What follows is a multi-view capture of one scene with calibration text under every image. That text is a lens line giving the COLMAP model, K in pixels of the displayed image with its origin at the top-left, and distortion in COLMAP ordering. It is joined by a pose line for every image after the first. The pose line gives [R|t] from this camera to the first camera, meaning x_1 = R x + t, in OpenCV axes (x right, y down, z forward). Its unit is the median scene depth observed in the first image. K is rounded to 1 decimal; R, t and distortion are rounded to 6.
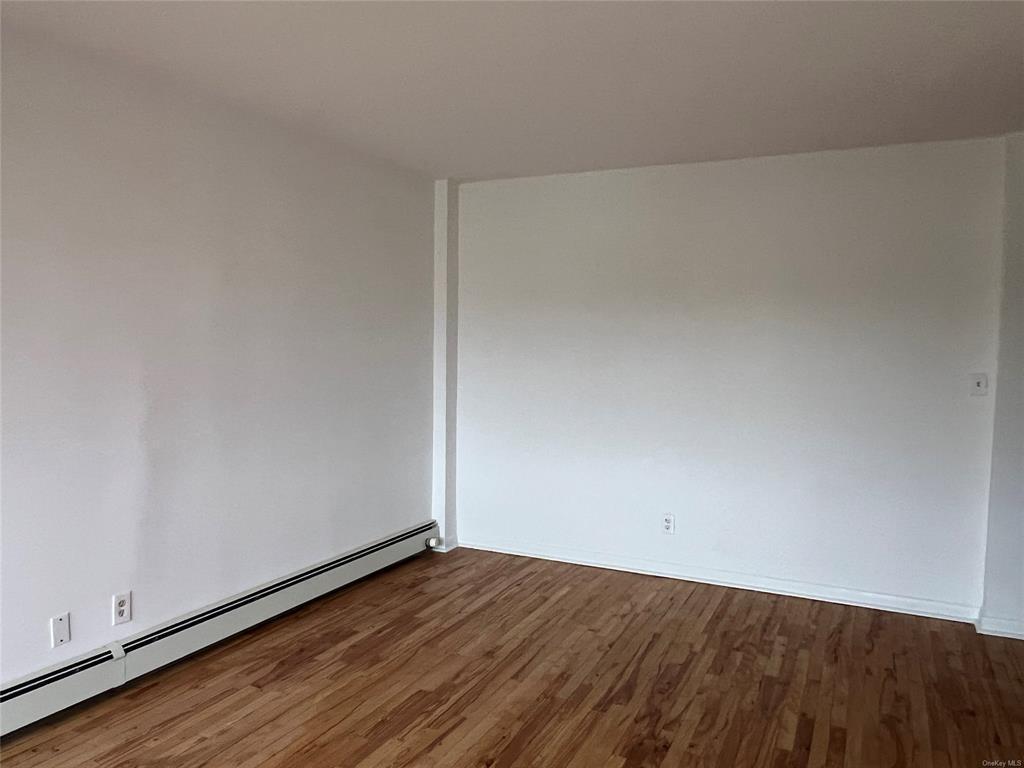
lens RADIAL K [[765.1, 0, 511.1], [0, 765.1, 382.2], [0, 0, 1]] dist [-0.004417, 0.004030]
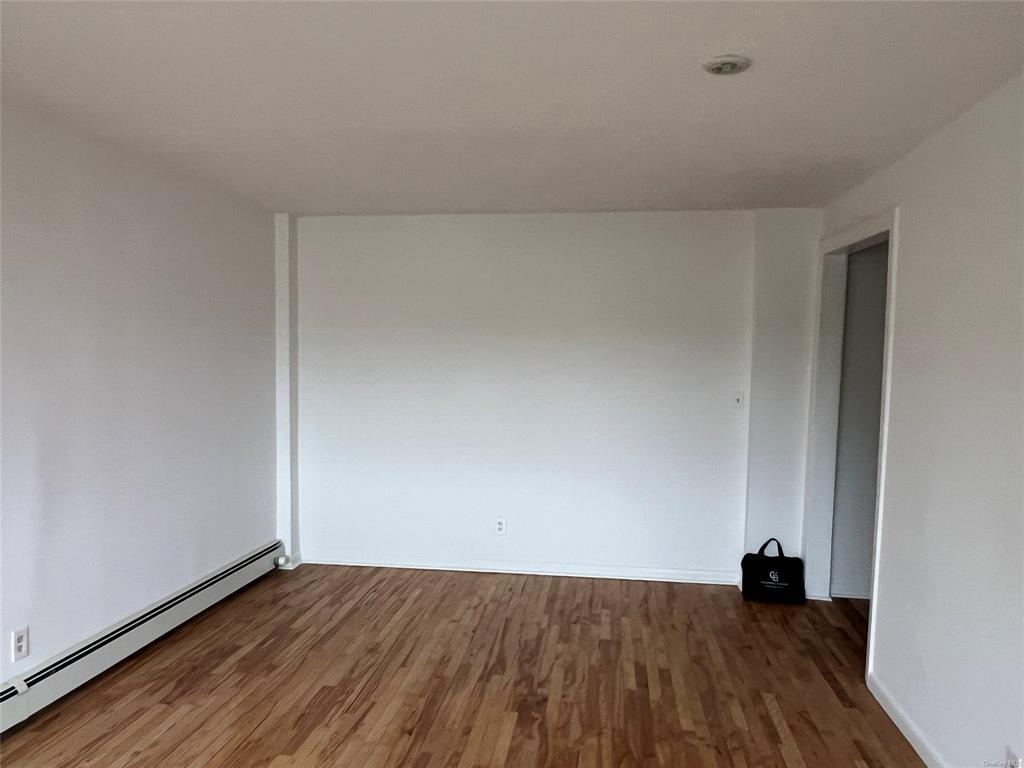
lens RADIAL K [[765.1, 0, 513.2], [0, 765.1, 387.2], [0, 0, 1]] dist [-0.004417, 0.004030]
pose [[0.951399, -0.017430, 0.307469, -0.180341], [0.021832, 0.999702, -0.010885, -0.012848], [-0.307188, 0.017068, 0.951496, -0.140138]]
